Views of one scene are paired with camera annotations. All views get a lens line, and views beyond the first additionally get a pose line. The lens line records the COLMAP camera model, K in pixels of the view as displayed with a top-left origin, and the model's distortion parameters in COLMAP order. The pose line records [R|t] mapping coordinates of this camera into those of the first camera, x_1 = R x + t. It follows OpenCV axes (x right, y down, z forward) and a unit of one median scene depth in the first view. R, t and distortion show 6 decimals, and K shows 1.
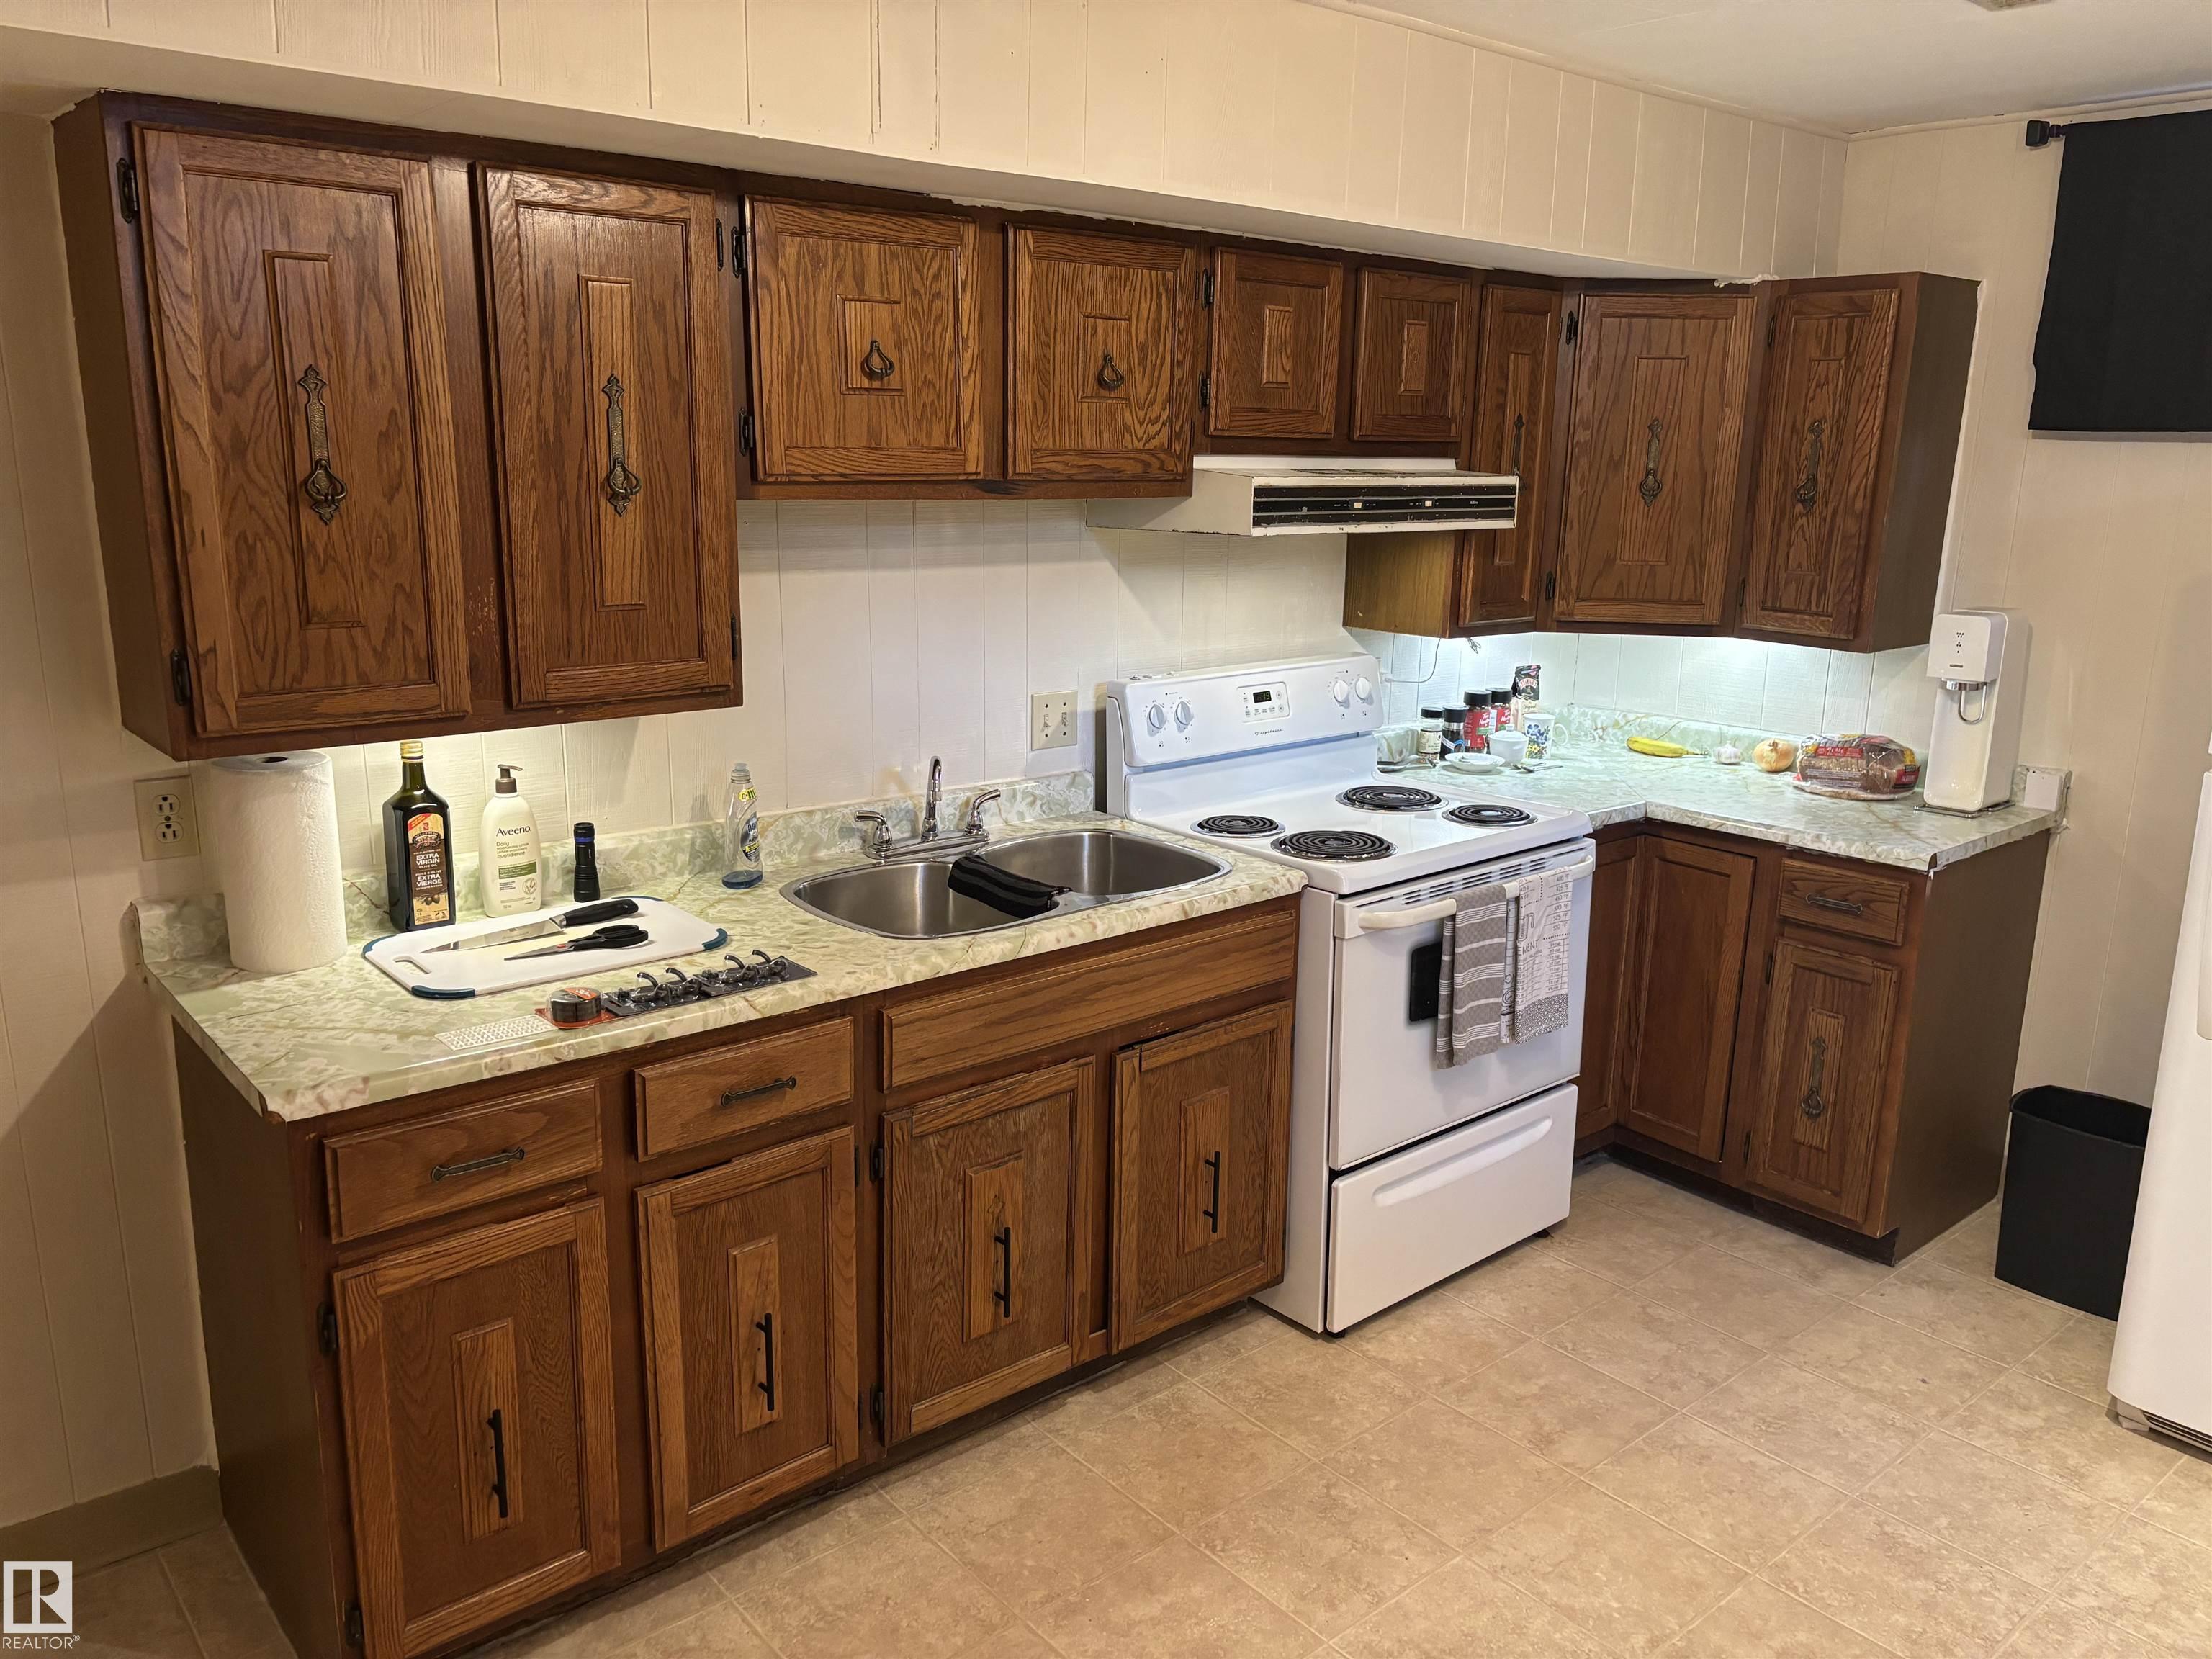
lens RADIAL K [[1653.6, 0, 1103.3], [0, 1653.6, 837.2], [0, 0, 1]] dist [0.031582, -0.026001]
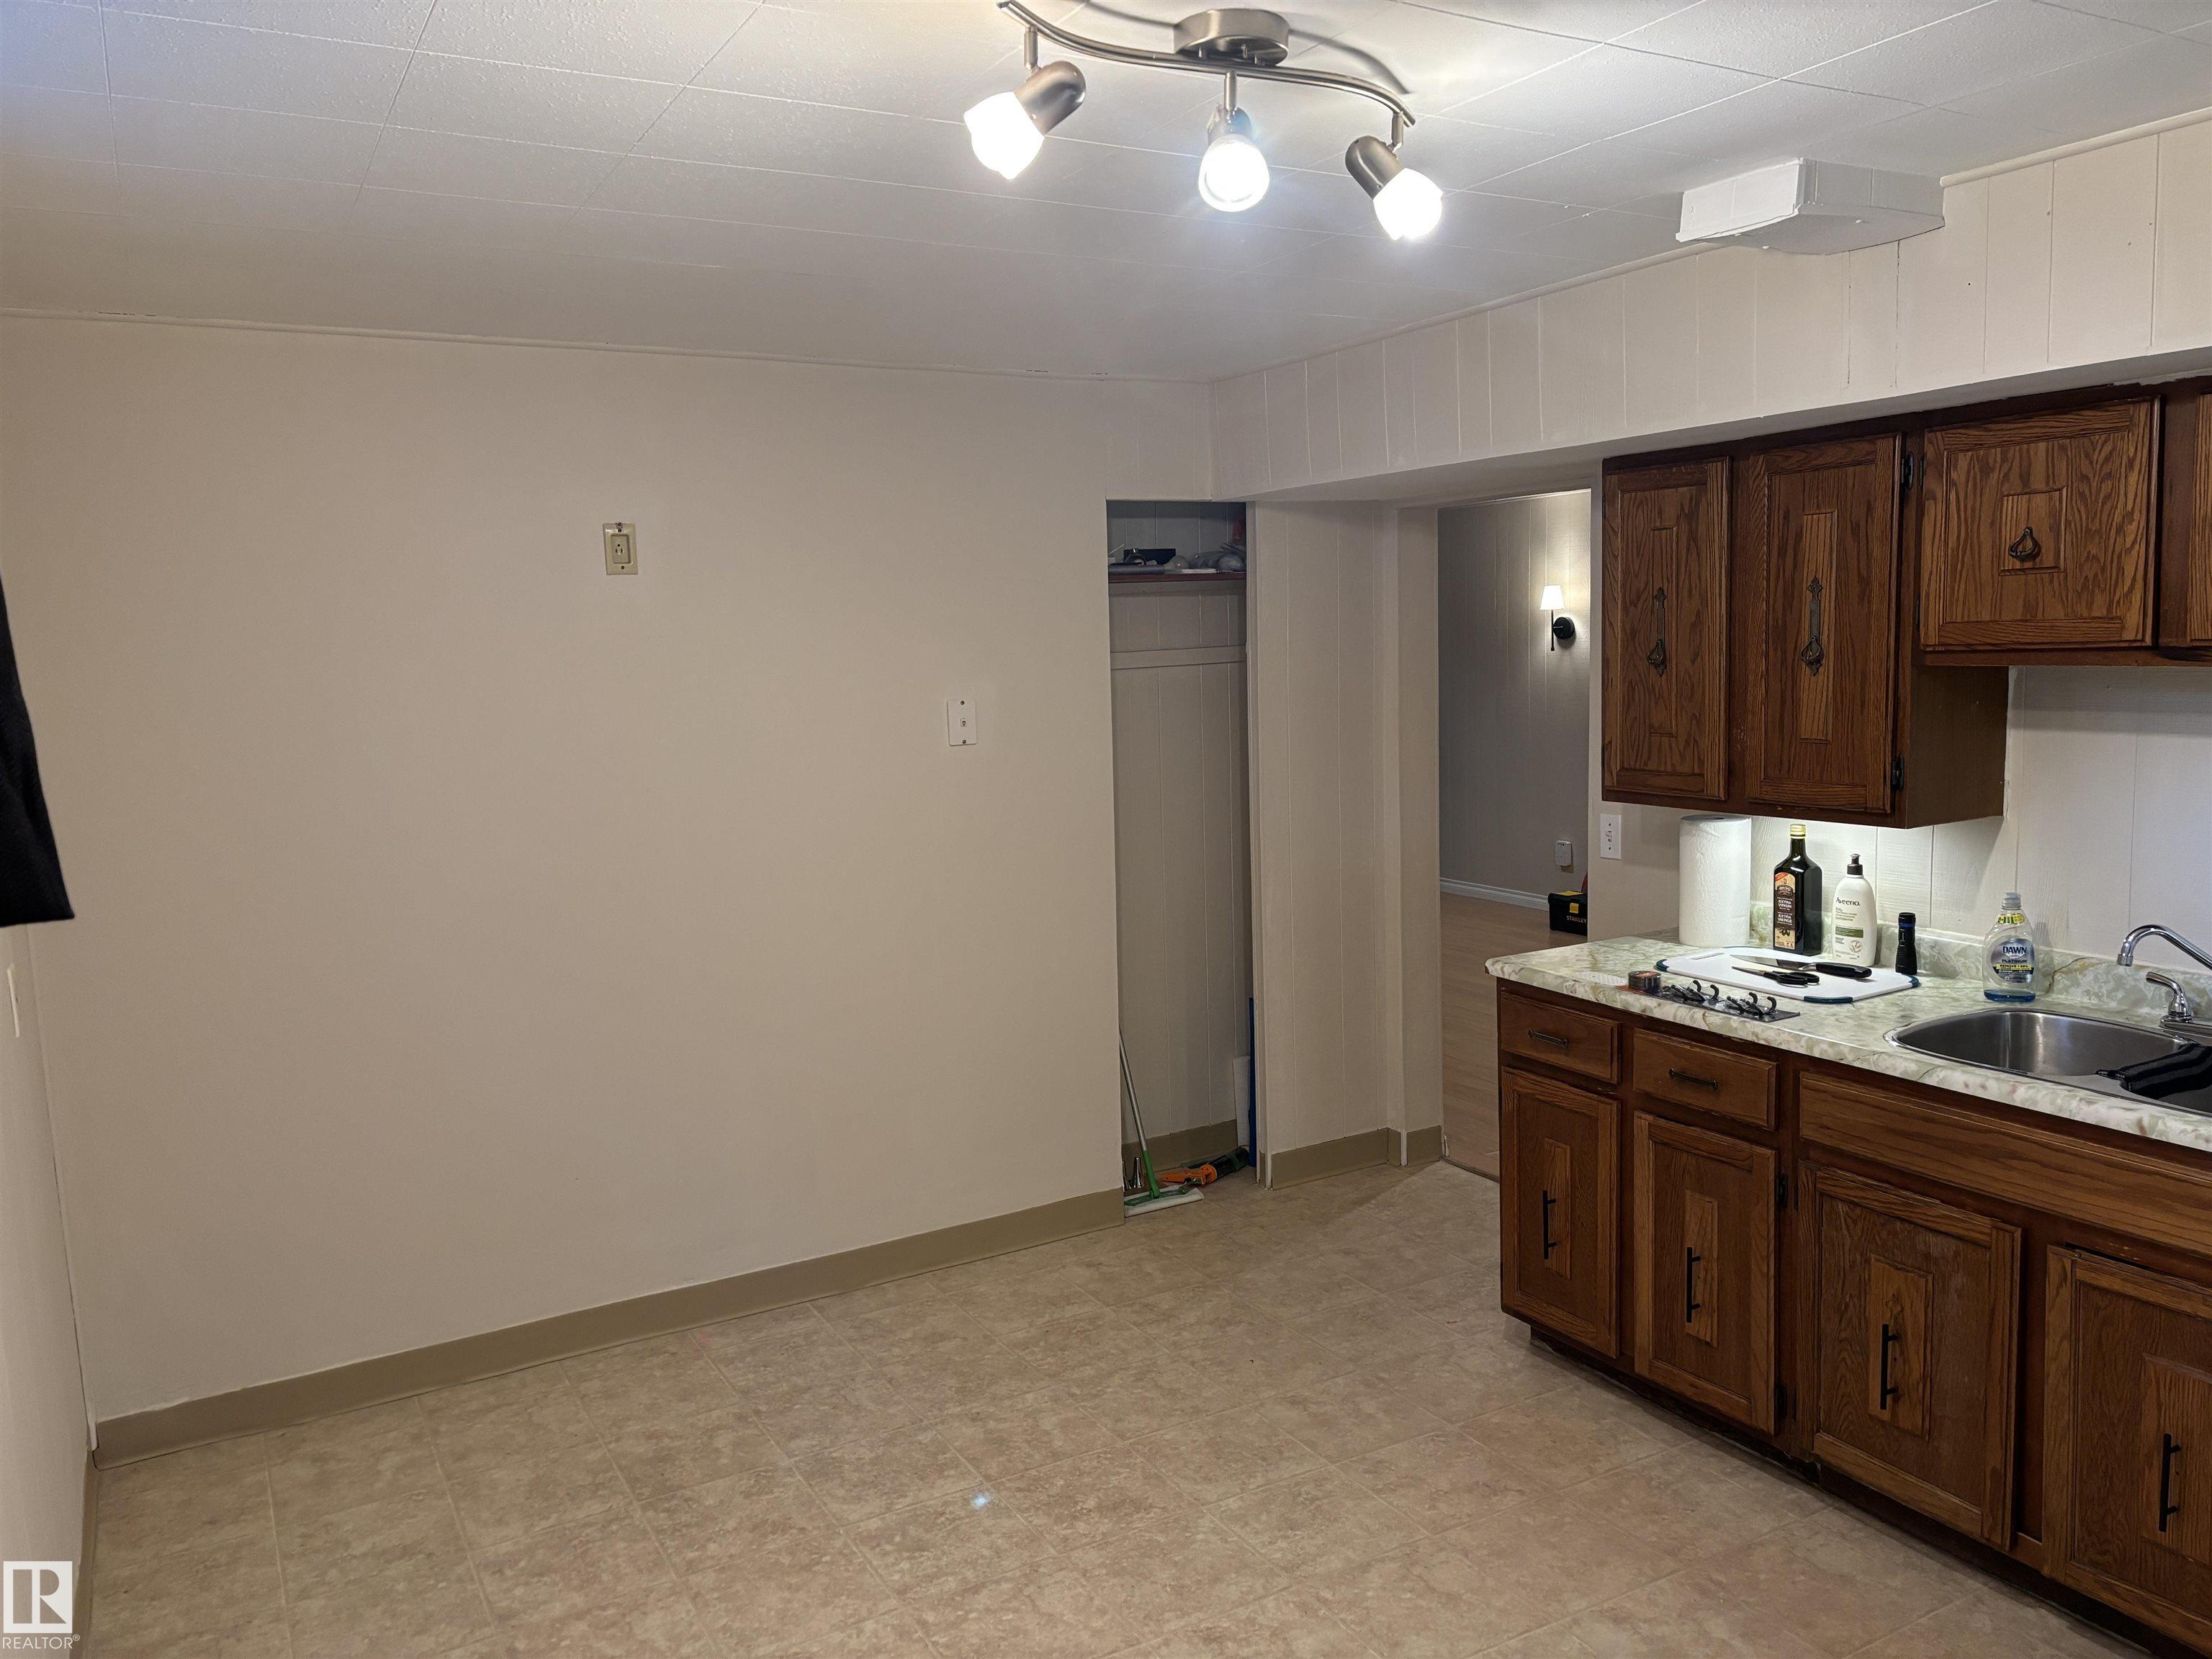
lens RADIAL K [[1653.6, 0, 1110.6], [0, 1653.6, 823.7], [0, 0, 1]] dist [0.031582, -0.026001]
pose [[-0.191459, 0.102282, -0.976157, 0.725784], [-0.201120, 0.969363, 0.141017, -0.091295], [0.960674, 0.223323, -0.165022, 0.417206]]
